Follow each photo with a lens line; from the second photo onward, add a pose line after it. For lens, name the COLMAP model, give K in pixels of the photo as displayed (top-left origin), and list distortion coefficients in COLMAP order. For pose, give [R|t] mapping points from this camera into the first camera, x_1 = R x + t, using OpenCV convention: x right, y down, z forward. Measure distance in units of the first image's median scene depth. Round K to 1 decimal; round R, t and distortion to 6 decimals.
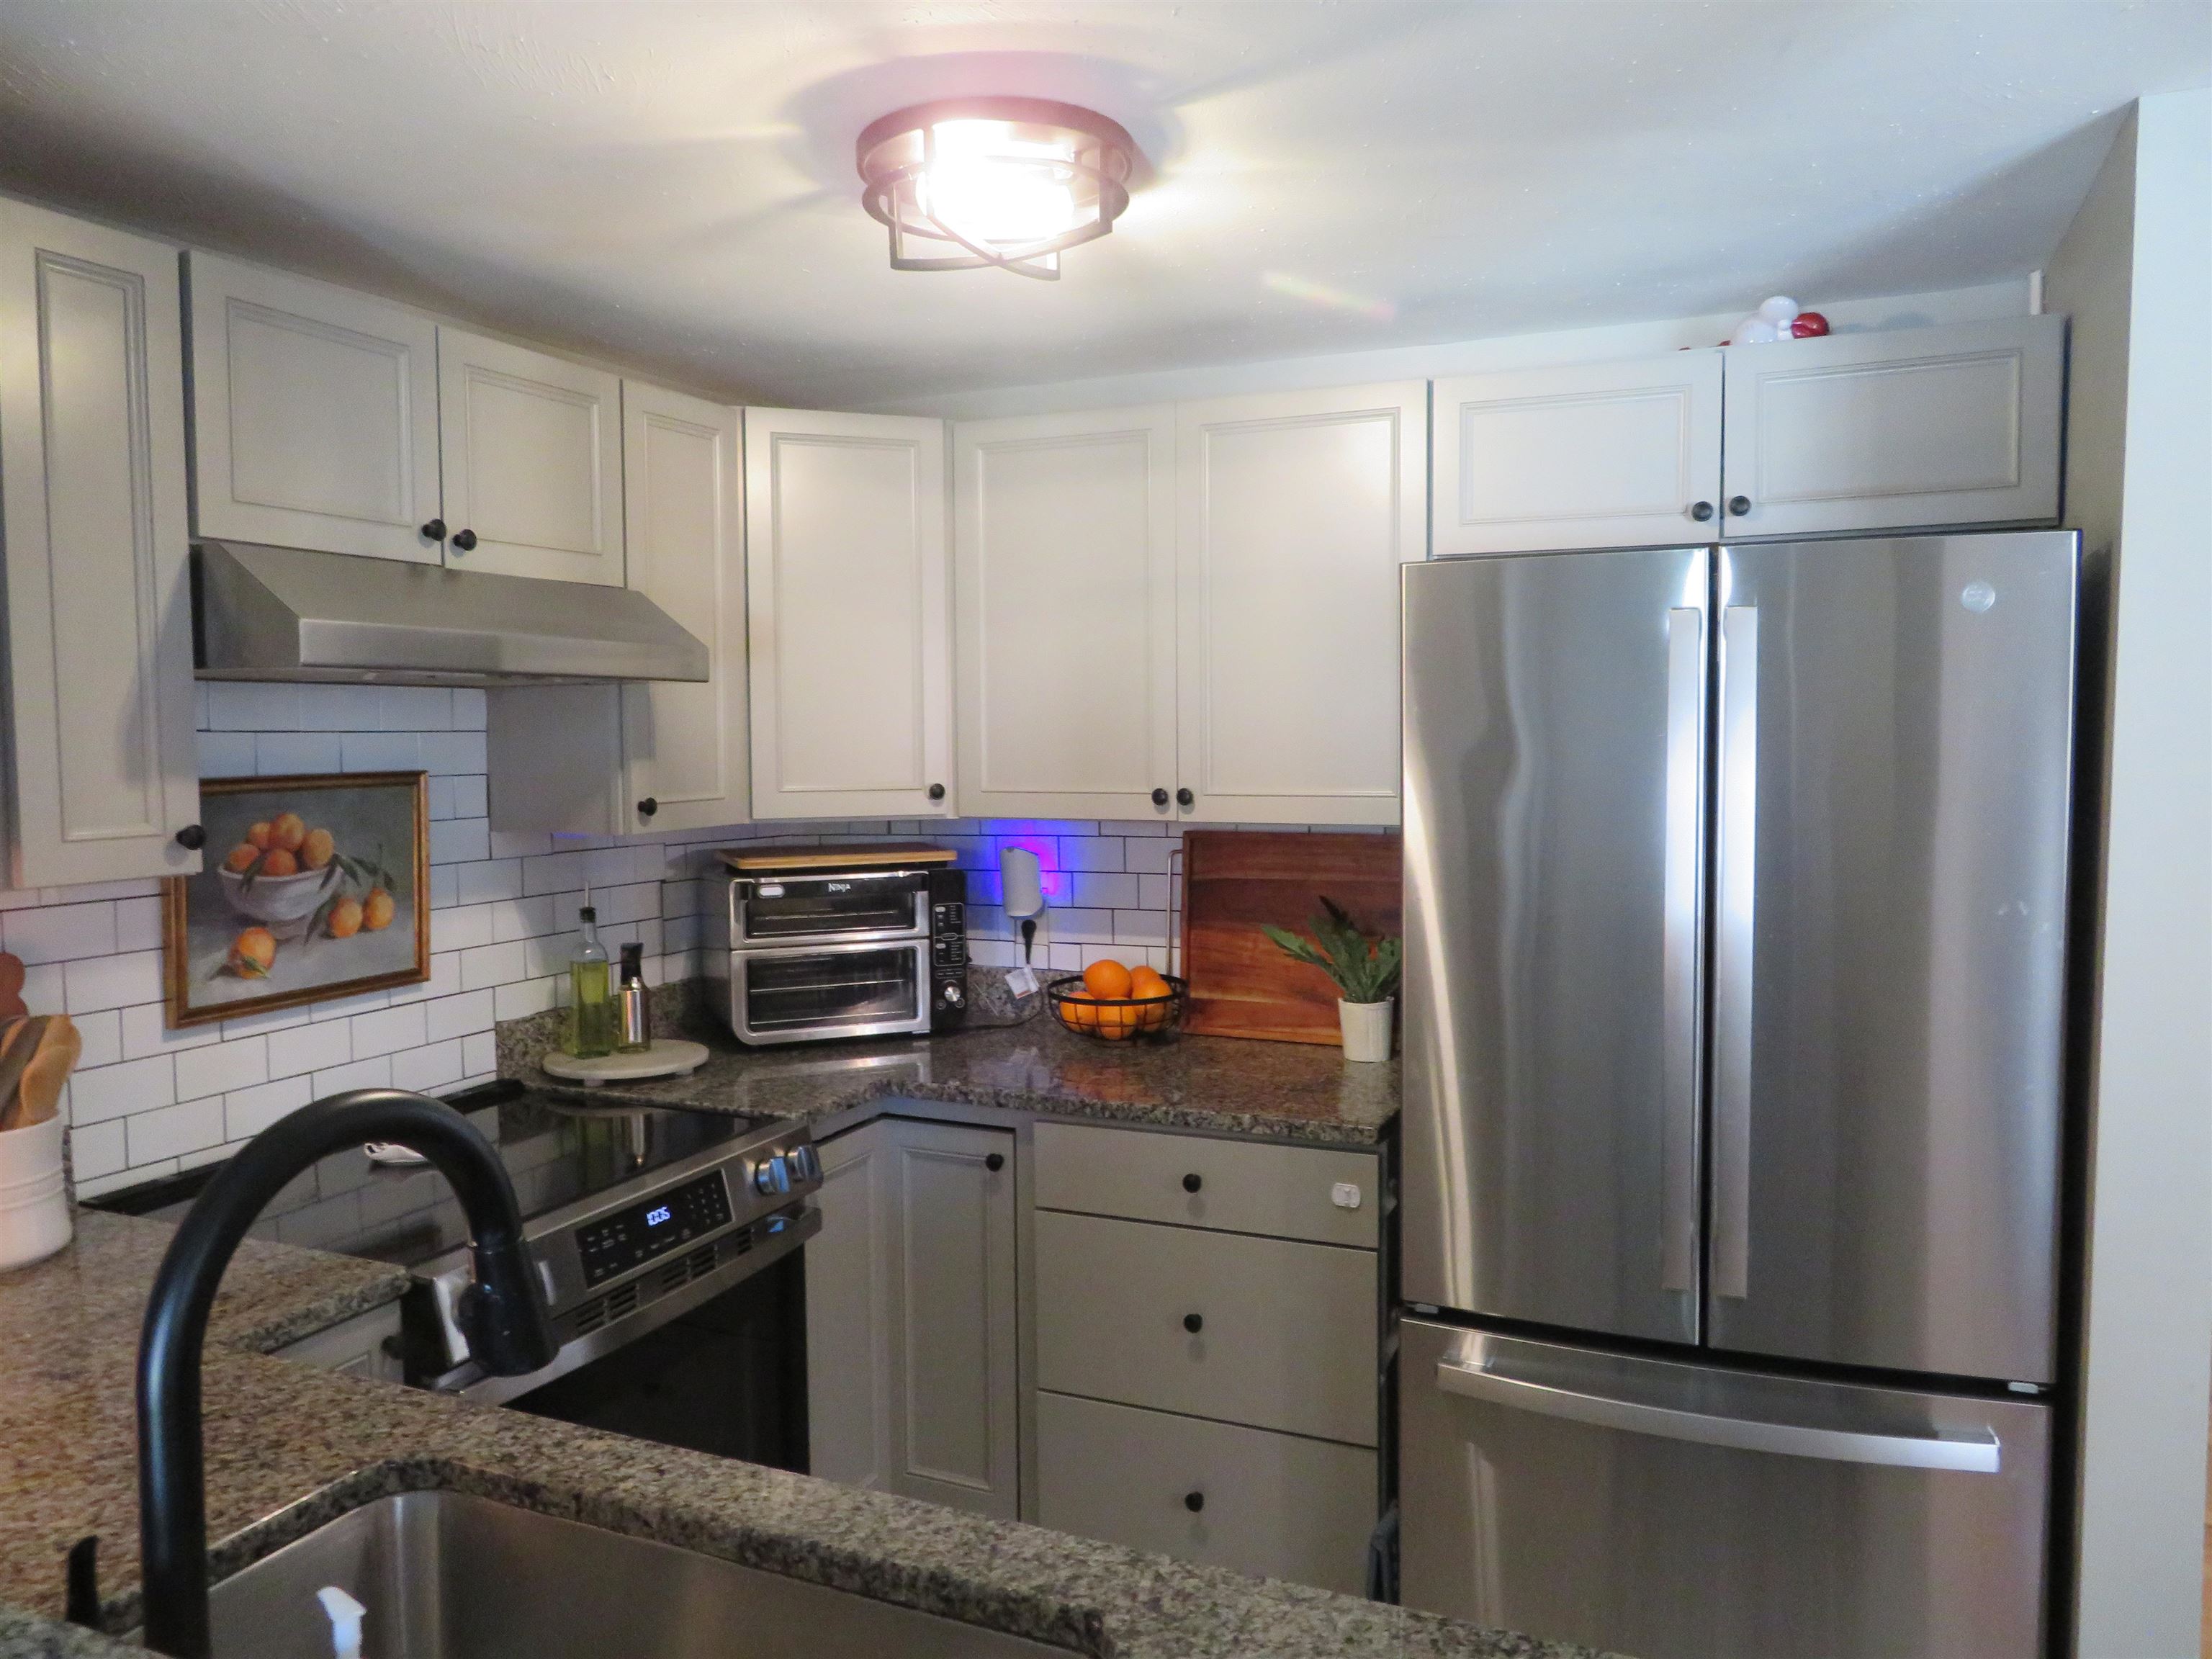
lens RADIAL K [[1576.1, 0, 1102.2], [0, 1576.1, 826.1], [0, 0, 1]] dist [-0.004301, 0.001306]
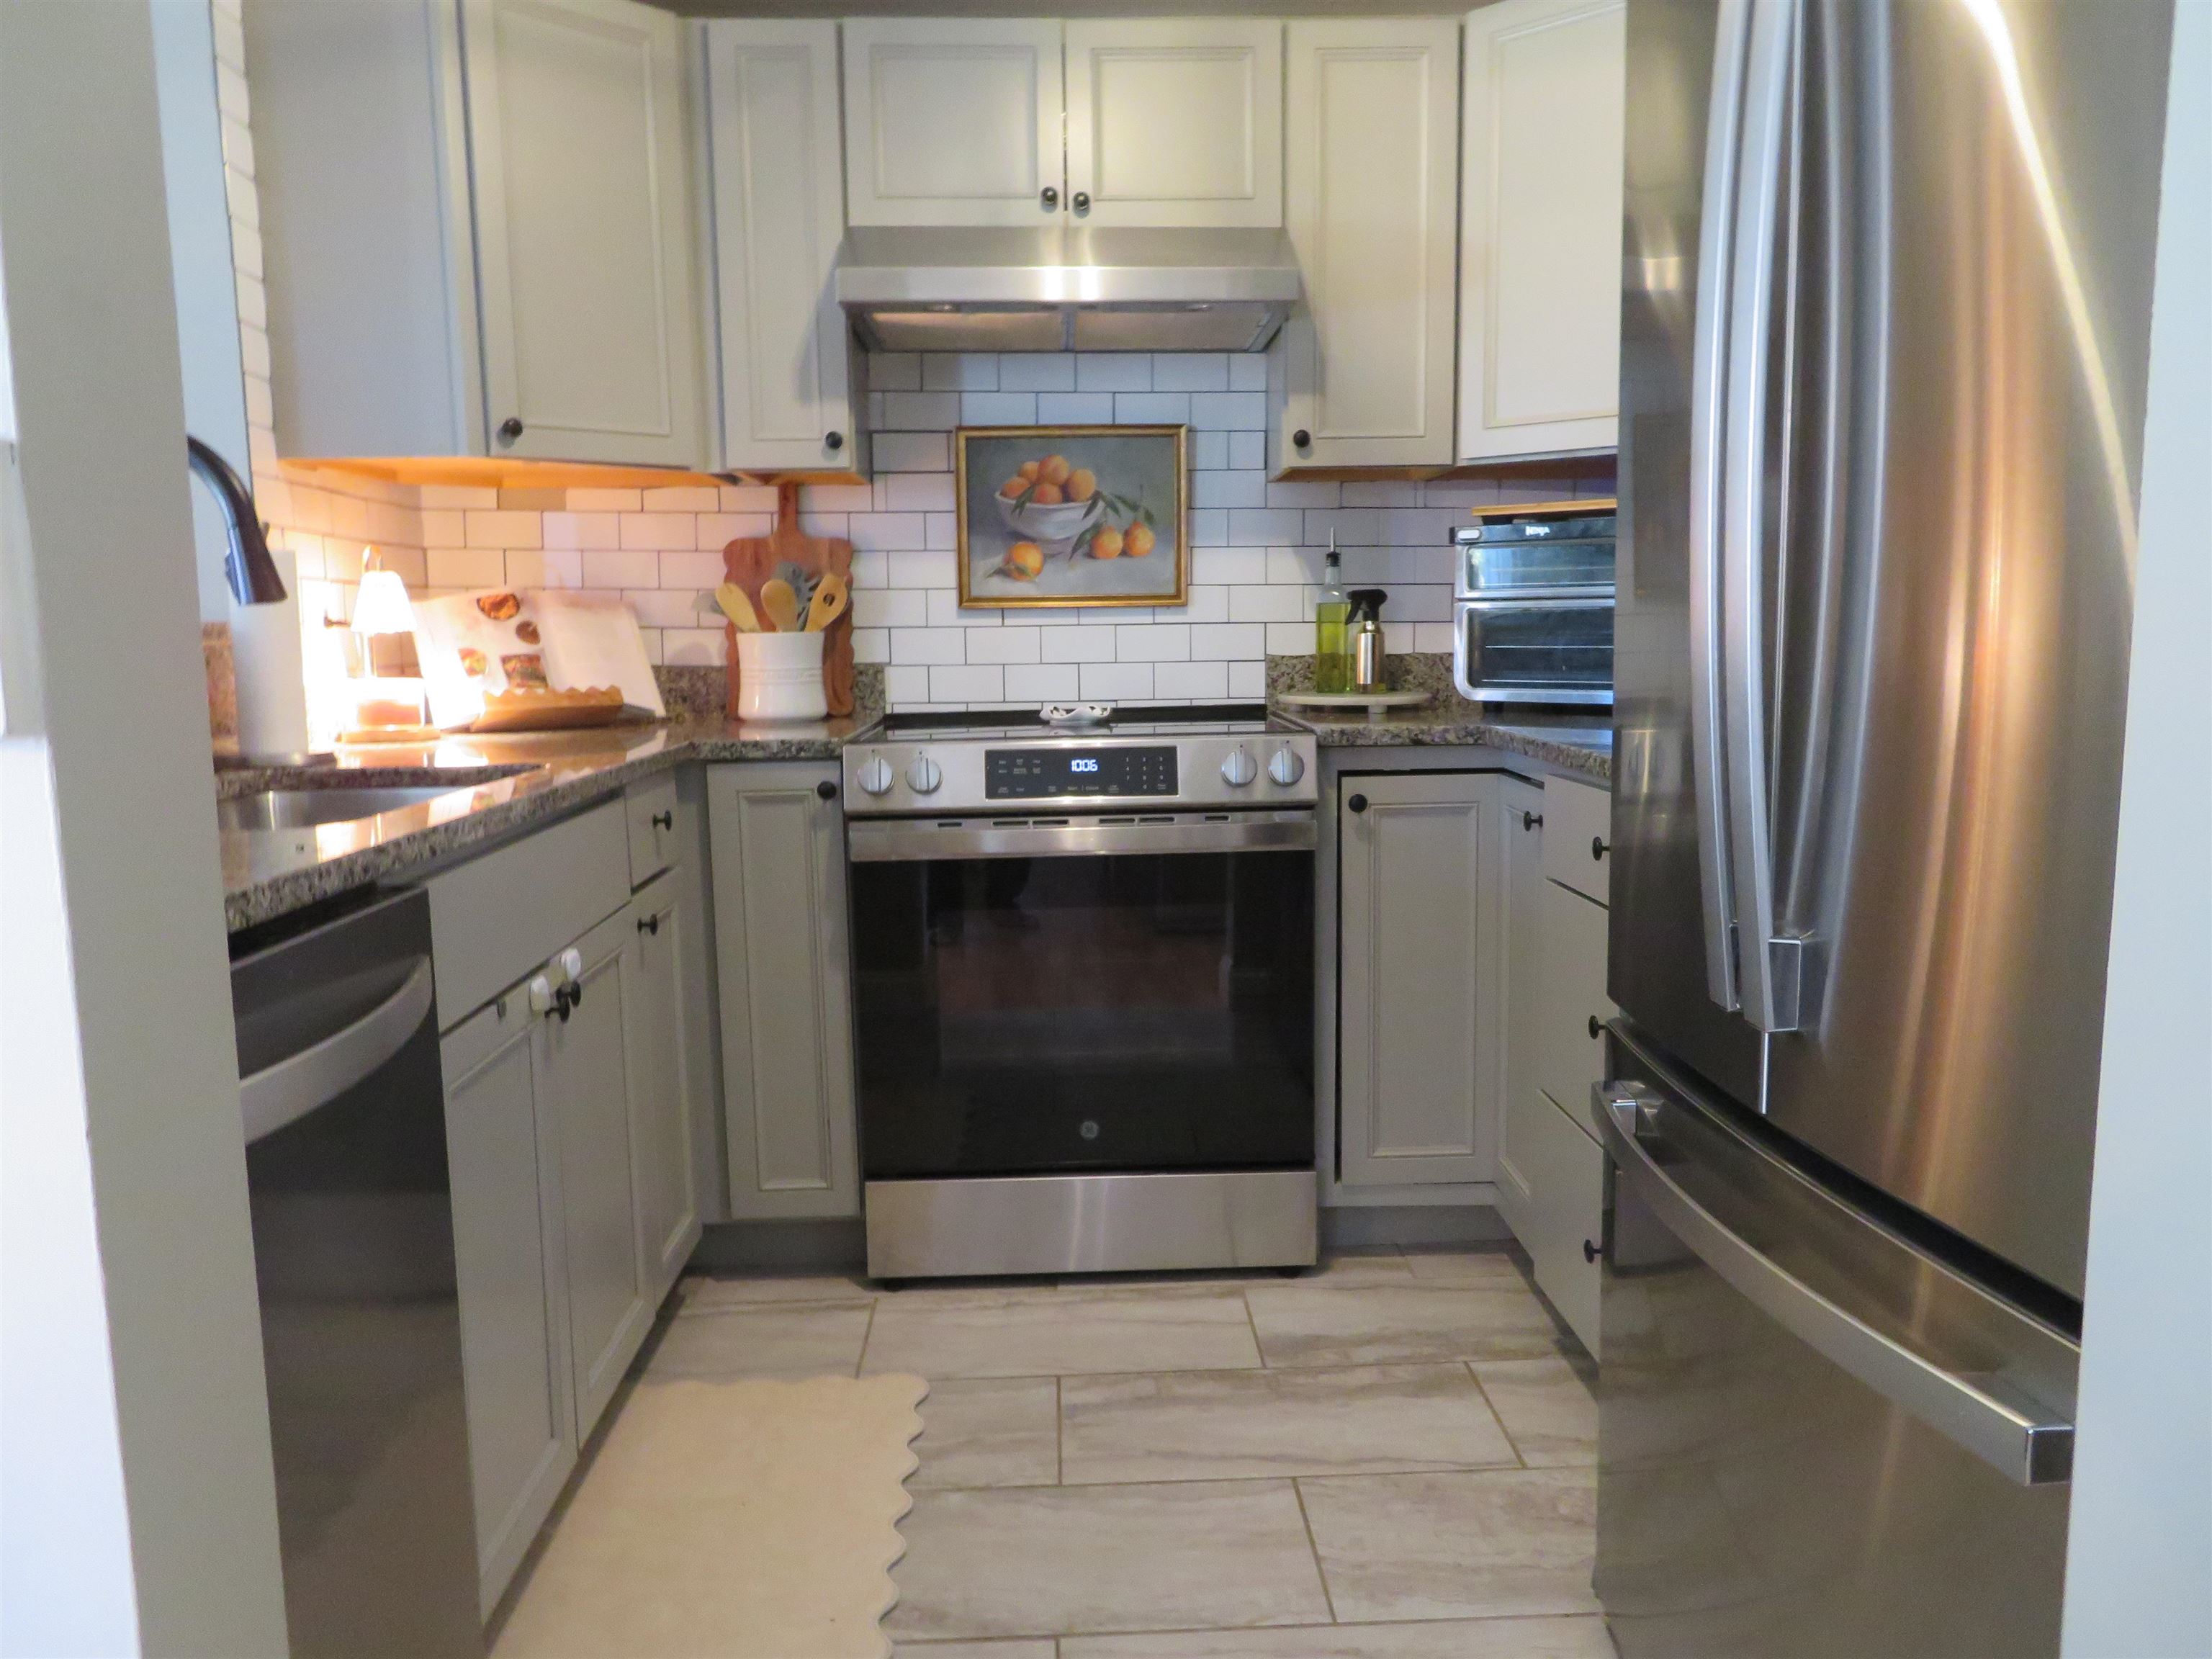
lens RADIAL K [[1620.5, 0, 1106.0], [0, 1620.5, 829.5], [0, 0, 1]] dist [-0.004049, -0.000390]
pose [[0.449861, 0.122266, -0.884690, 0.708202], [-0.047978, 0.992463, 0.112764, 0.143311], [0.891809, -0.008282, 0.452336, 0.428003]]
